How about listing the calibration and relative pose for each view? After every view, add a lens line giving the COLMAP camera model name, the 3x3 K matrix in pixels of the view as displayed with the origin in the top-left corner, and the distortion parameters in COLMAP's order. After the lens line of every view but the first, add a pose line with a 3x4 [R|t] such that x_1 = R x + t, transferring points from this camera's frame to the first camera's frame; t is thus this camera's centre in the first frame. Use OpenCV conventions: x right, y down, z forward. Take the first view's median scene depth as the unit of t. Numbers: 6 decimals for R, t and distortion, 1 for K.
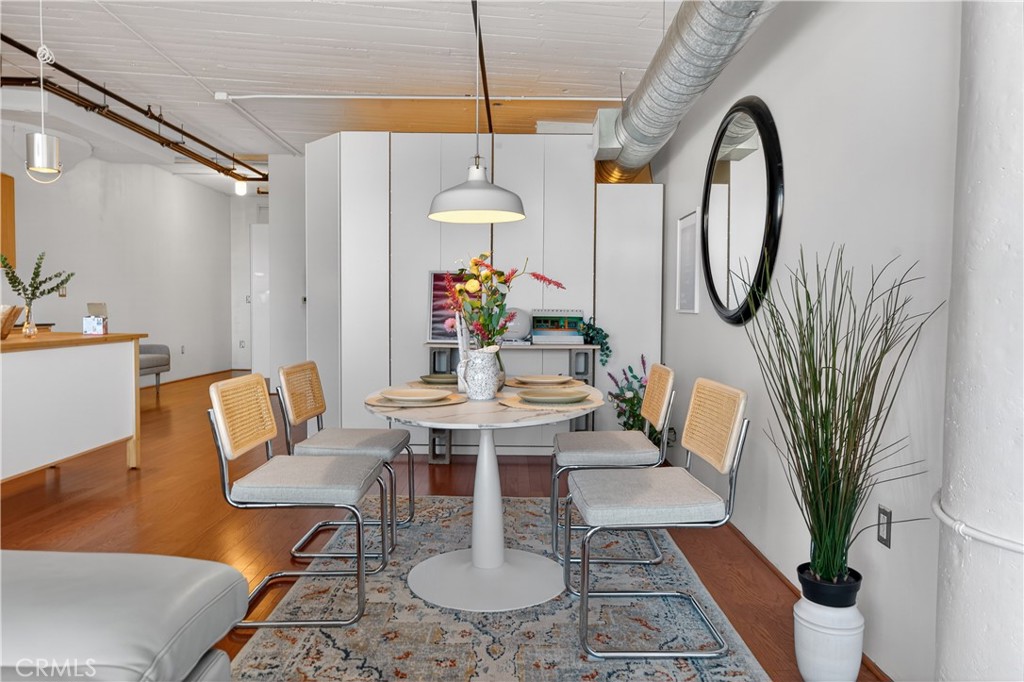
lens RADIAL K [[641.7, 0, 516.2], [0, 641.7, 331.0], [0, 0, 1]] dist [-0.024479, 0.023107]
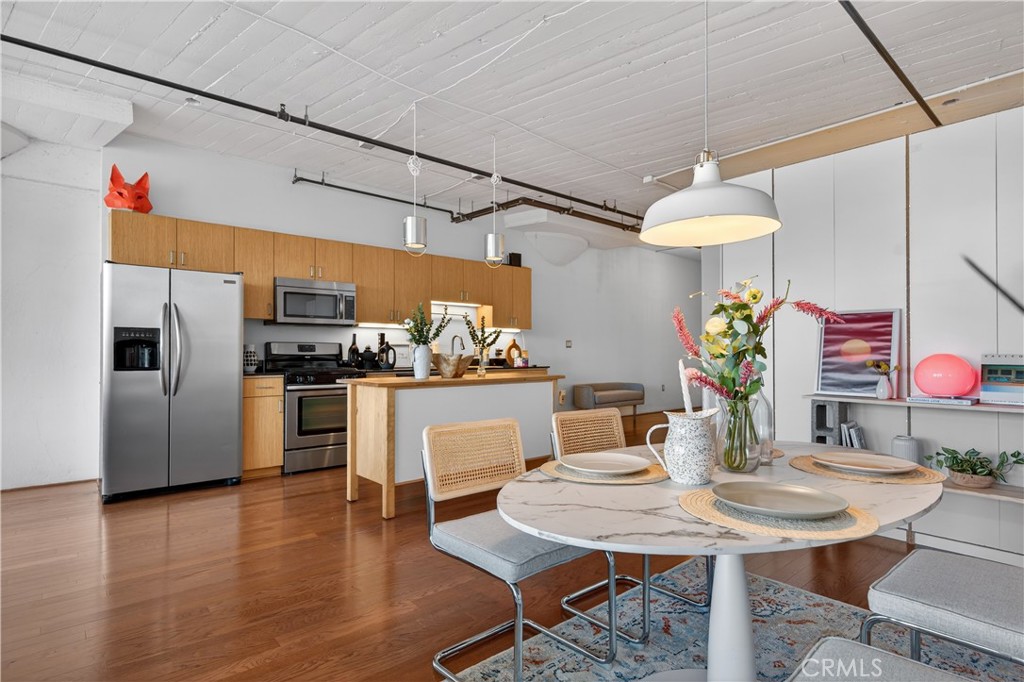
lens RADIAL K [[519.0, 0, 507.0], [0, 519.0, 345.3], [0, 0, 1]] dist [0.004704, 0.000851]
pose [[0.664370, -0.018631, -0.747172, 0.112938], [-0.021617, 0.998792, -0.044127, -0.007595], [0.747091, 0.045469, 0.663165, 0.209058]]
